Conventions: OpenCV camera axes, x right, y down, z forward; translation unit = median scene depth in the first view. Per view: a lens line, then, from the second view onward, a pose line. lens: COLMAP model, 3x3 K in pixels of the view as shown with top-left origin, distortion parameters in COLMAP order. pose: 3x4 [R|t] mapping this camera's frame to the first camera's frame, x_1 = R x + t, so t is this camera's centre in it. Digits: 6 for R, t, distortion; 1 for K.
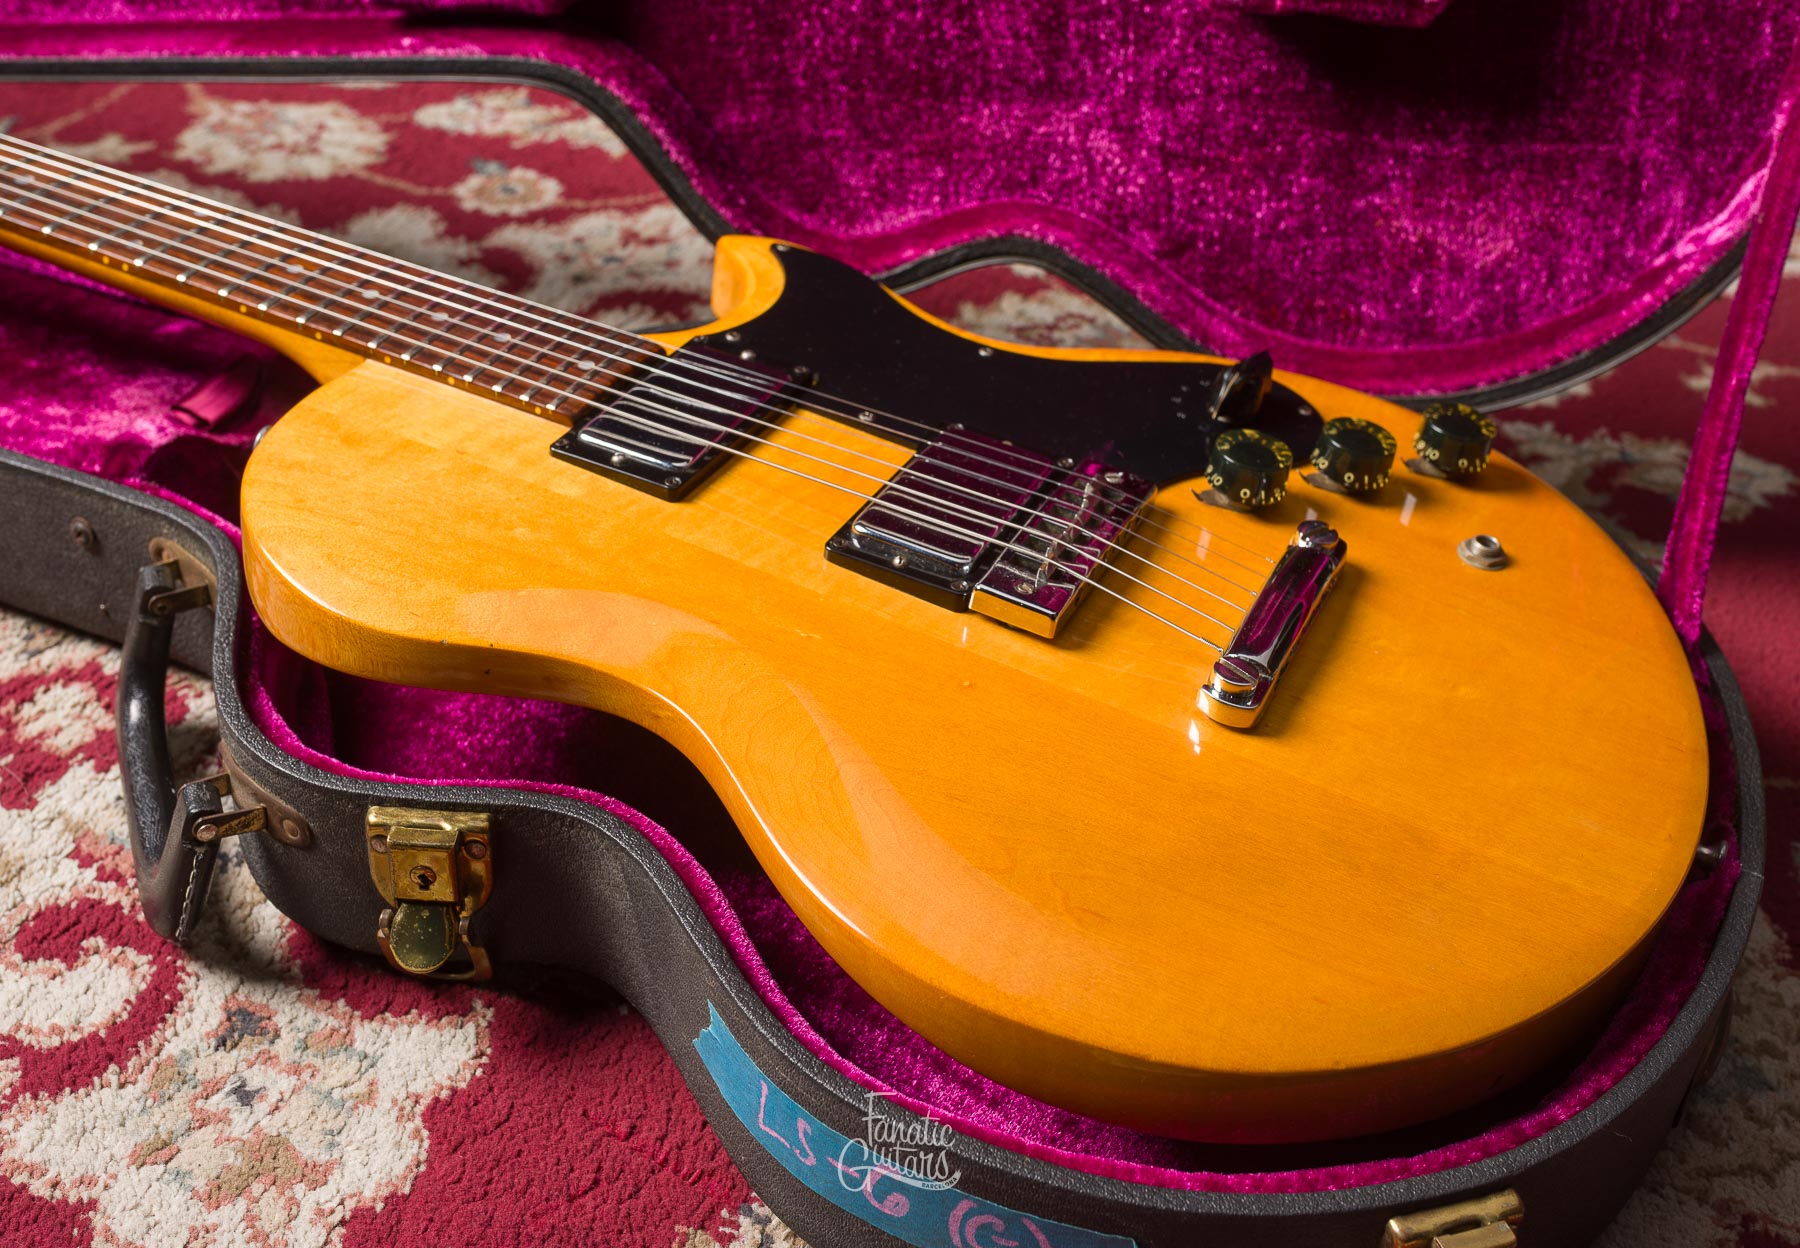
lens RADIAL K [[1989.9, 0, 941.6], [0, 1989.9, 644.1], [0, 0, 1]] dist [0.003139, 0.000000]
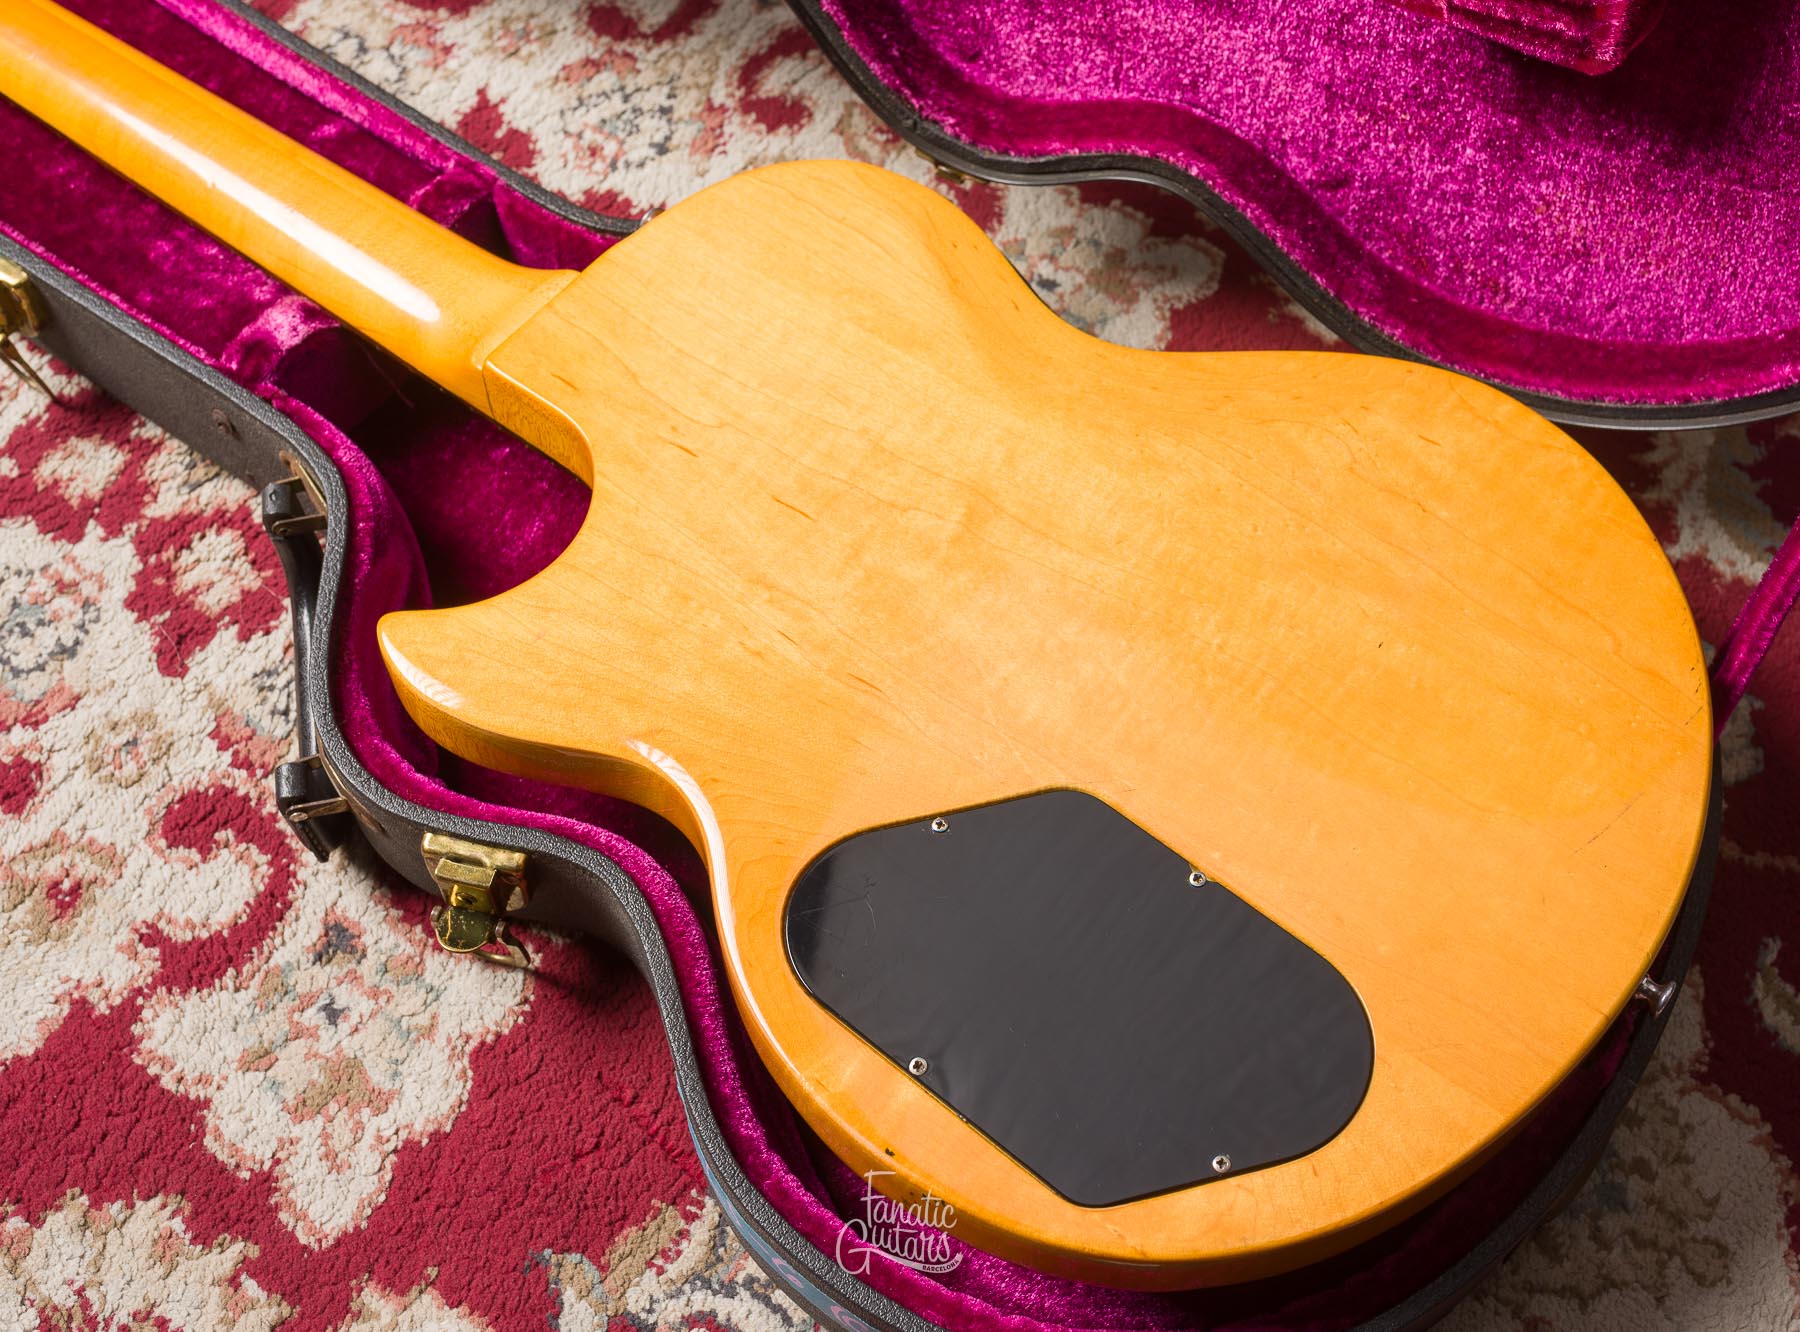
lens RADIAL K [[2089.2, 0, 1007.6], [0, 2089.2, 684.4], [0, 0, 1]] dist [0.007935, 0.000000]
pose [[0.980533, 0.164501, -0.107213, 0.144178], [-0.109874, 0.912195, 0.394752, -0.456536], [0.162736, -0.375287, 0.912511, -0.025658]]
